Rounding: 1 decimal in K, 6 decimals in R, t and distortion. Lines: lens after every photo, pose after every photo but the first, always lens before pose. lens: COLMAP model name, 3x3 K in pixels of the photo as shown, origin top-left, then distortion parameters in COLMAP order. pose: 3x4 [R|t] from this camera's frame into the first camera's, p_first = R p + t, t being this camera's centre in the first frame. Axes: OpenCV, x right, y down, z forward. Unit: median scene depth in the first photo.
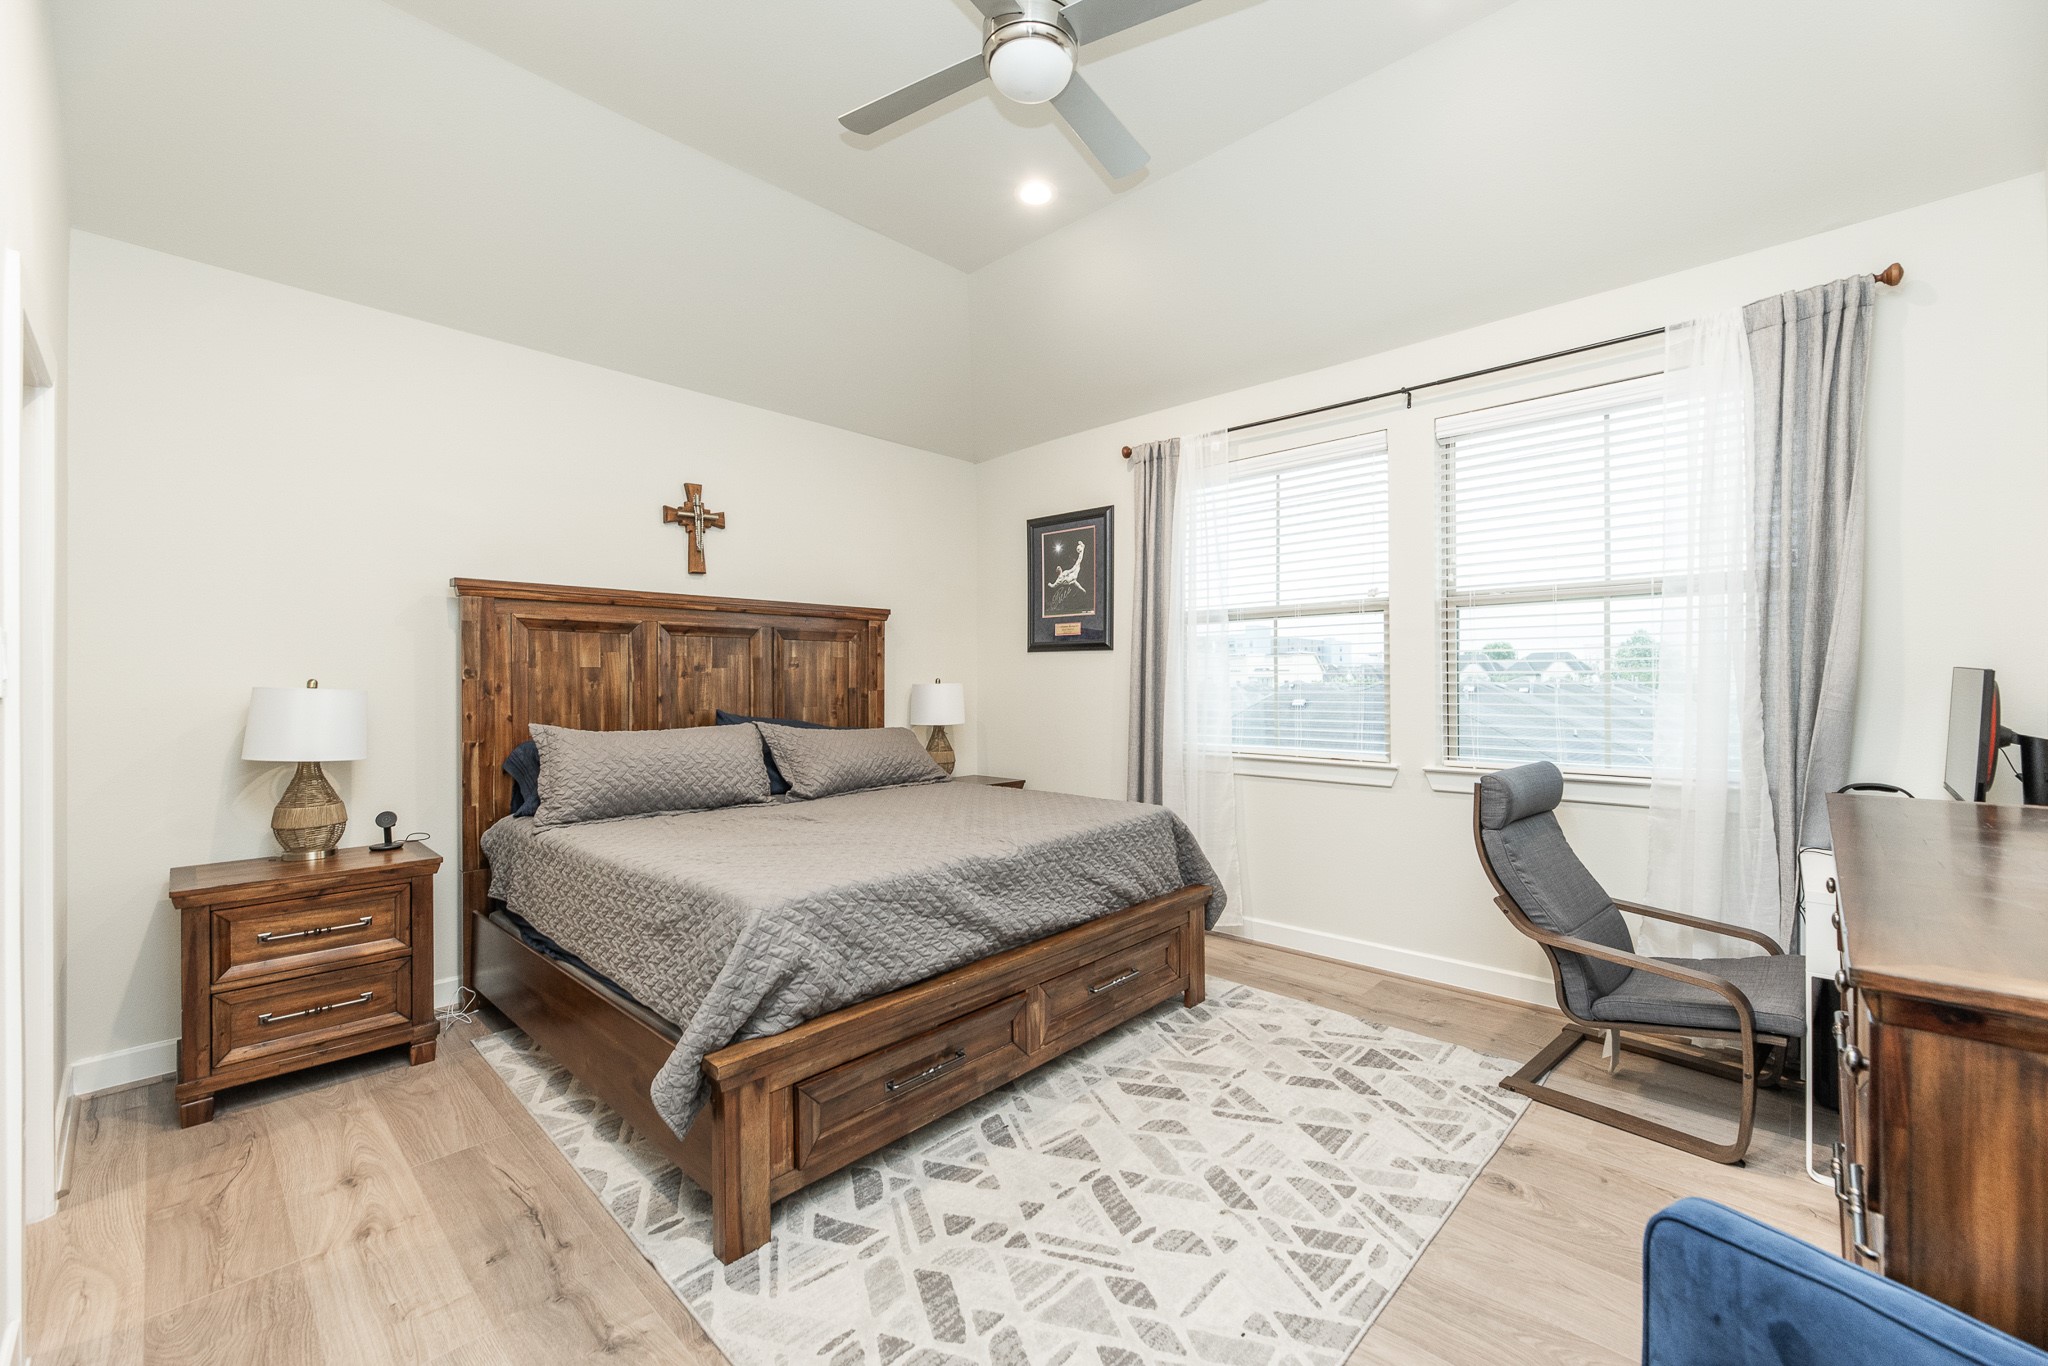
lens RADIAL K [[823.9, 0, 1038.1], [0, 823.9, 683.8], [0, 0, 1]] dist [-0.002270, 0.000168]
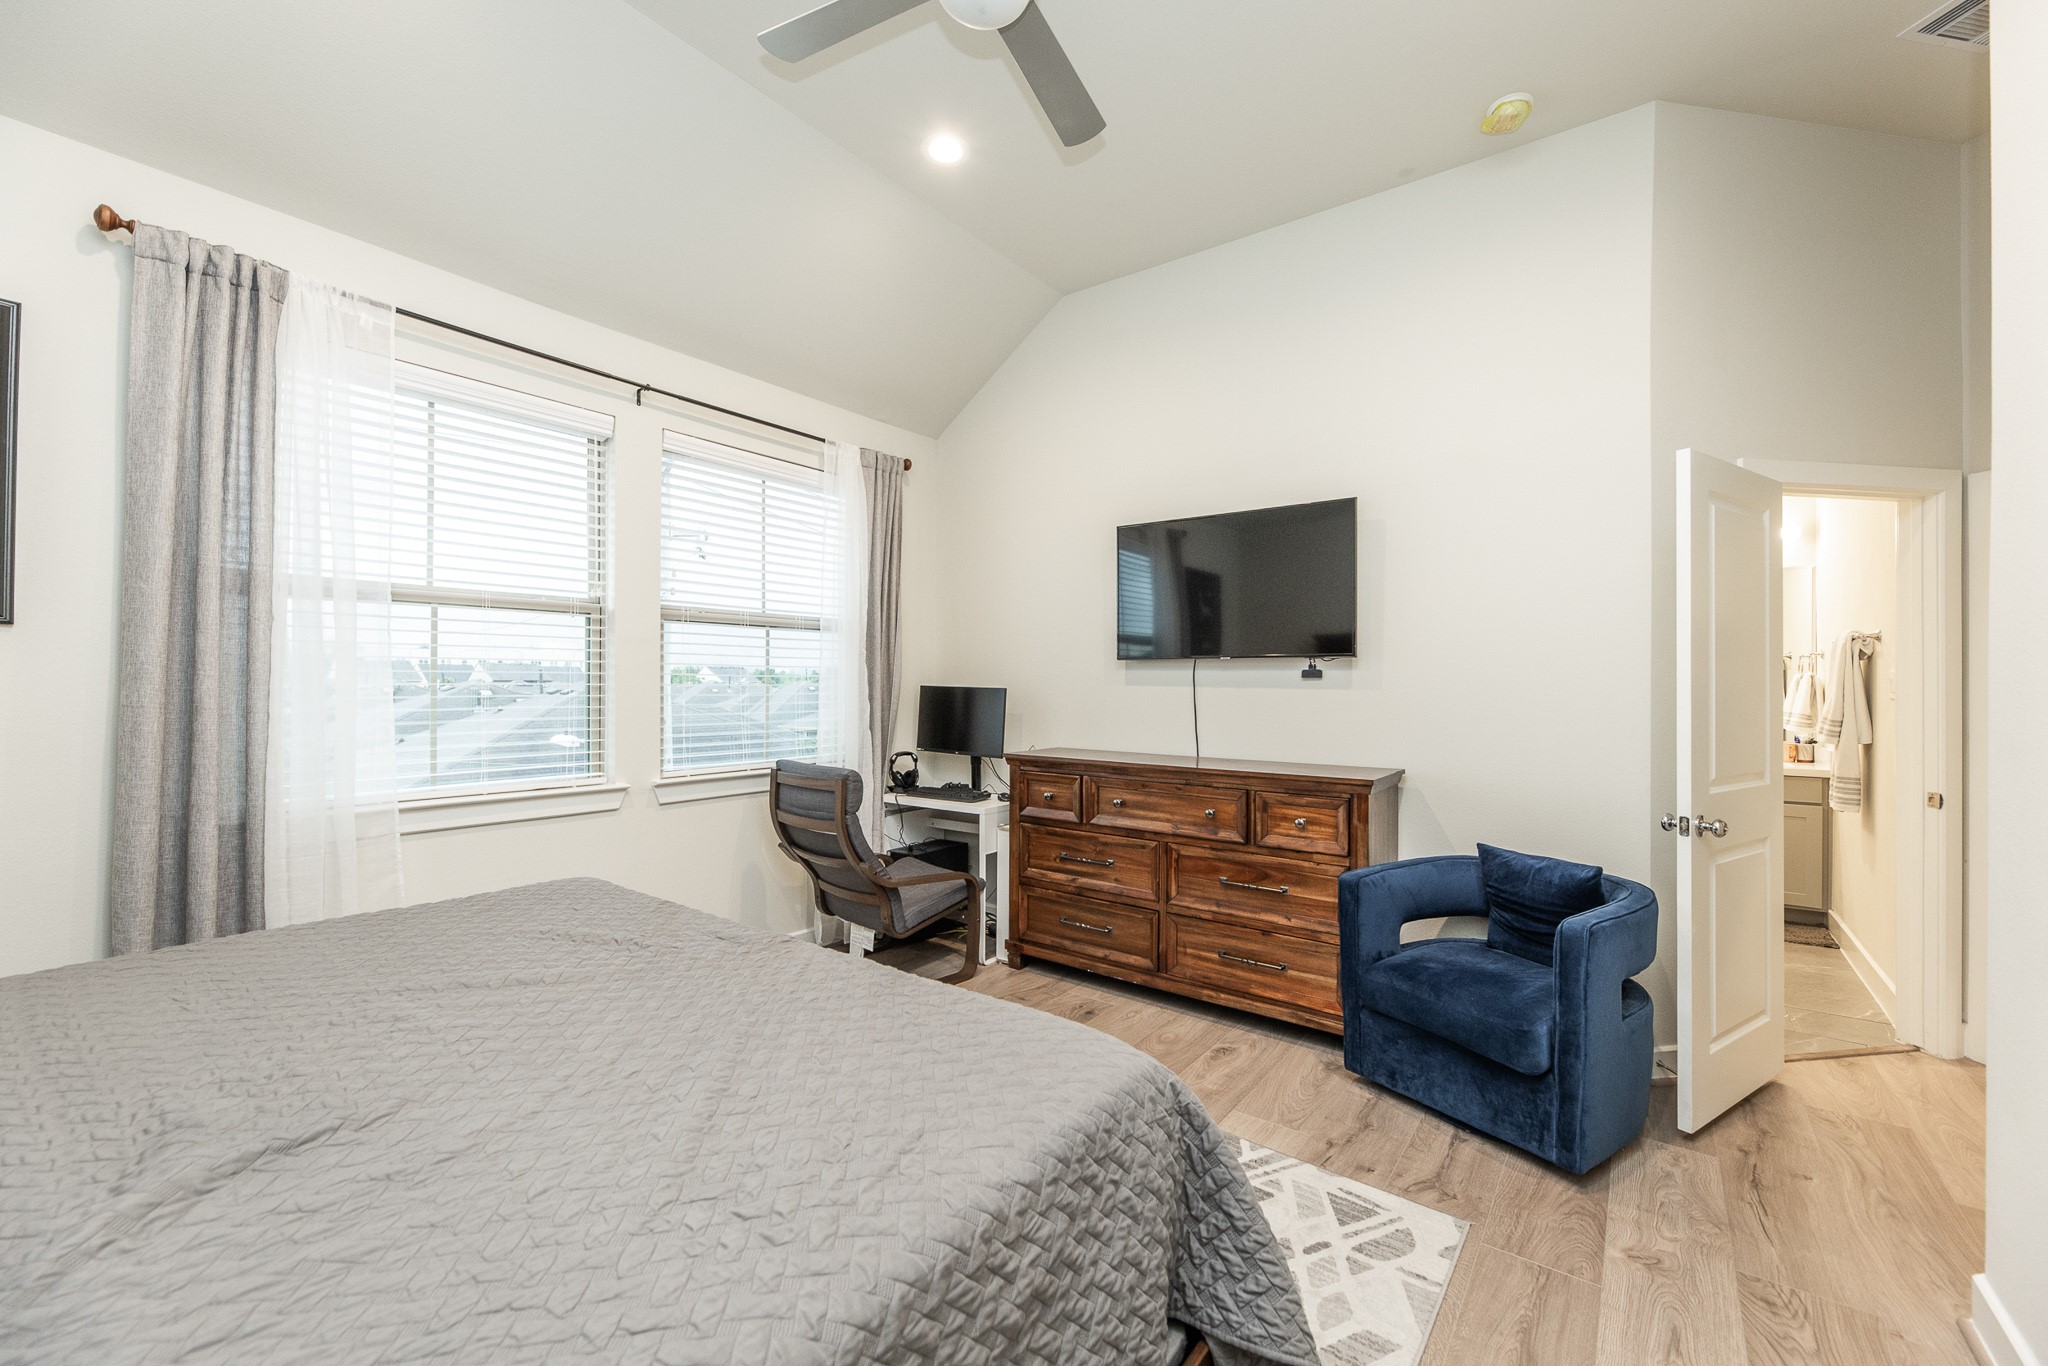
lens RADIAL K [[789.5, 0, 1024.0], [0, 789.5, 683.0], [0, 0, 1]] dist [-0.000636, 0.000081]
pose [[-0.076344, 0.005976, 0.997064, -0.491876], [-0.000137, 0.999982, -0.006004, -0.009794], [-0.997082, -0.000595, -0.076342, 0.632836]]
